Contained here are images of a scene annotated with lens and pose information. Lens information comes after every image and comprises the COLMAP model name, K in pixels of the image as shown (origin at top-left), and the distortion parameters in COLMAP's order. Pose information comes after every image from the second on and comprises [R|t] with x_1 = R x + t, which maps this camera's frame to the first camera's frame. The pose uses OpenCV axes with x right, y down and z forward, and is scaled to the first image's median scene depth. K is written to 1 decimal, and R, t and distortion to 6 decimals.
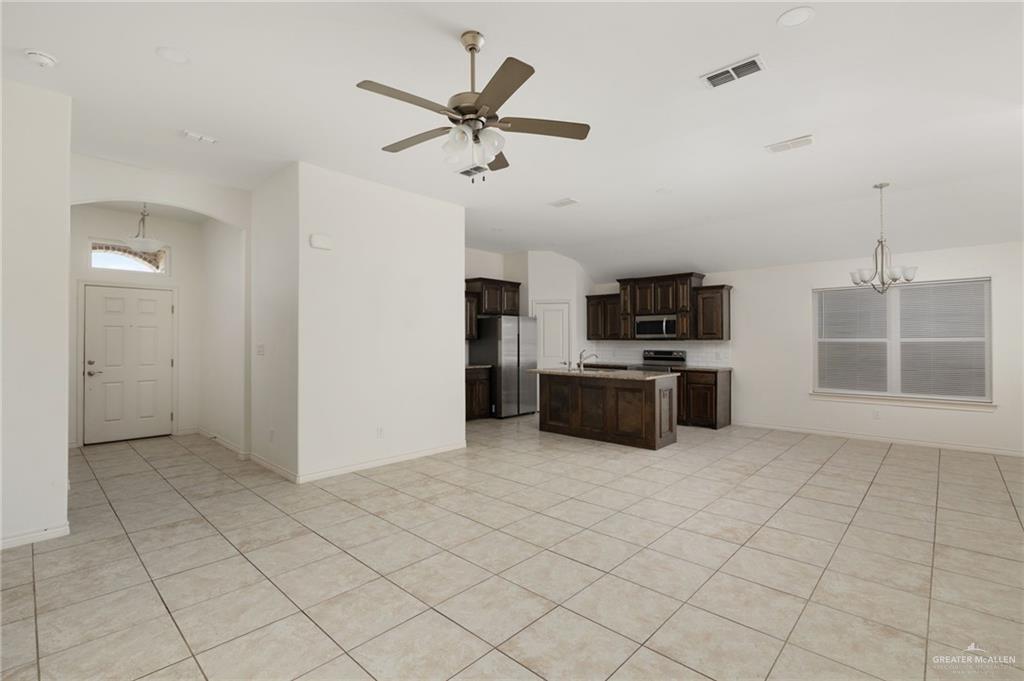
lens RADIAL K [[463.6, 0, 512.5], [0, 463.6, 338.4], [0, 0, 1]] dist [0.000125, -0.000052]
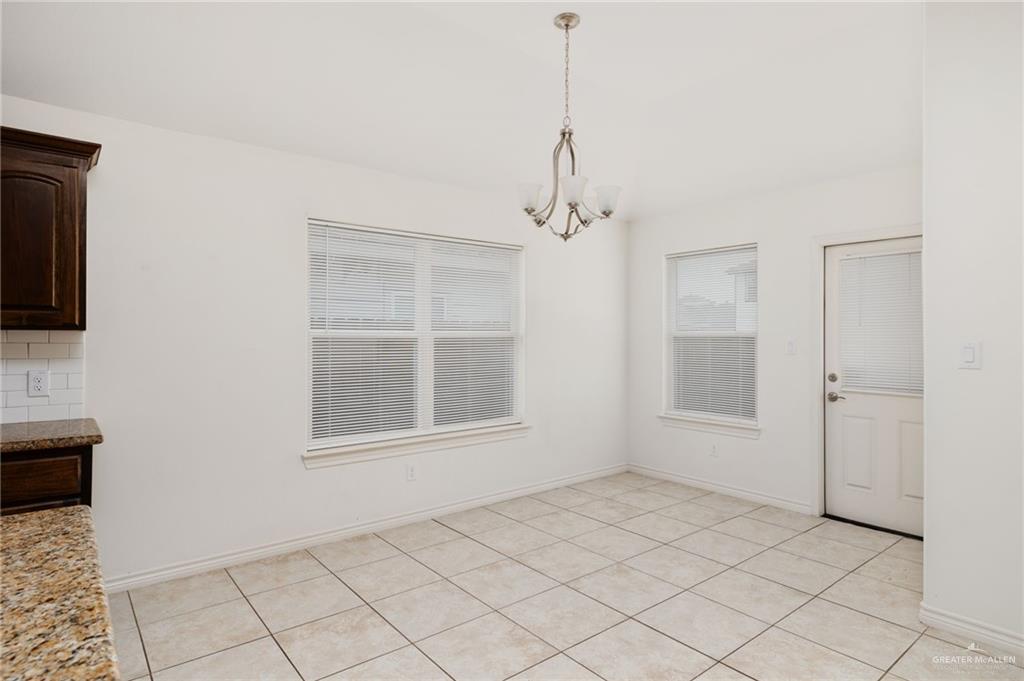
lens RADIAL K [[560.3, 0, 508.5], [0, 560.3, 335.1], [0, 0, 1]] dist [0.004729, 0.001128]
pose [[0.138840, 0.005717, 0.990298, 0.128591], [-0.009354, 0.999946, -0.004462, 0.004969], [-0.990271, -0.008644, 0.138886, 0.645670]]
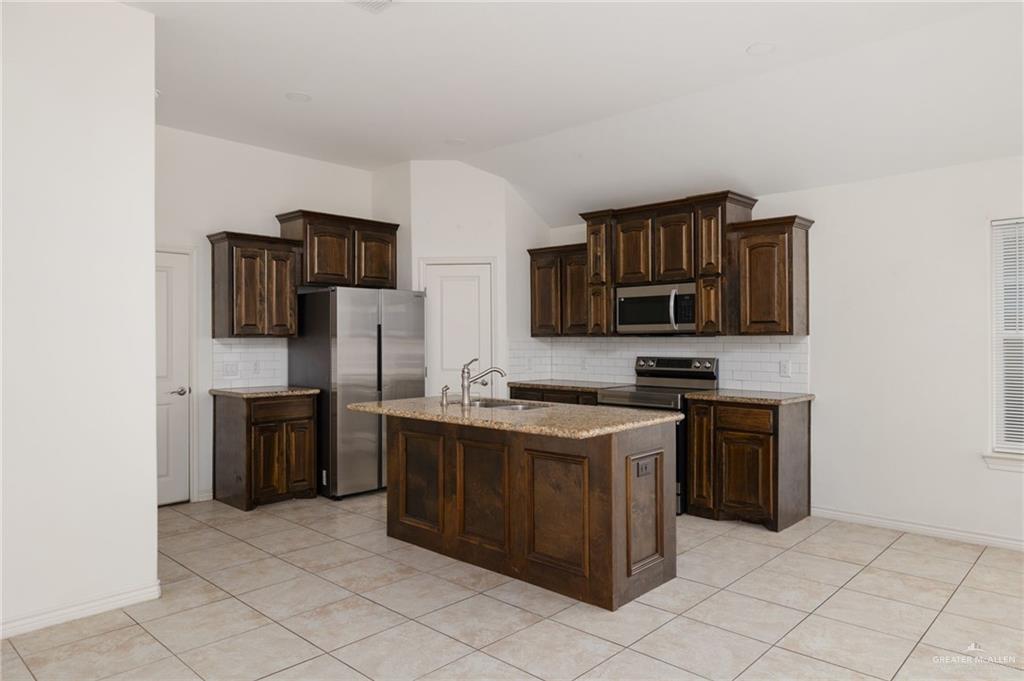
lens RADIAL K [[661.7, 0, 509.8], [0, 661.7, 340.0], [0, 0, 1]] dist [-0.002685, 0.001426]
pose [[0.999945, -0.003436, -0.009949, 0.167466], [0.003509, 0.999967, 0.007280, 0.001833], [0.009923, -0.007315, 0.999924, 0.316532]]
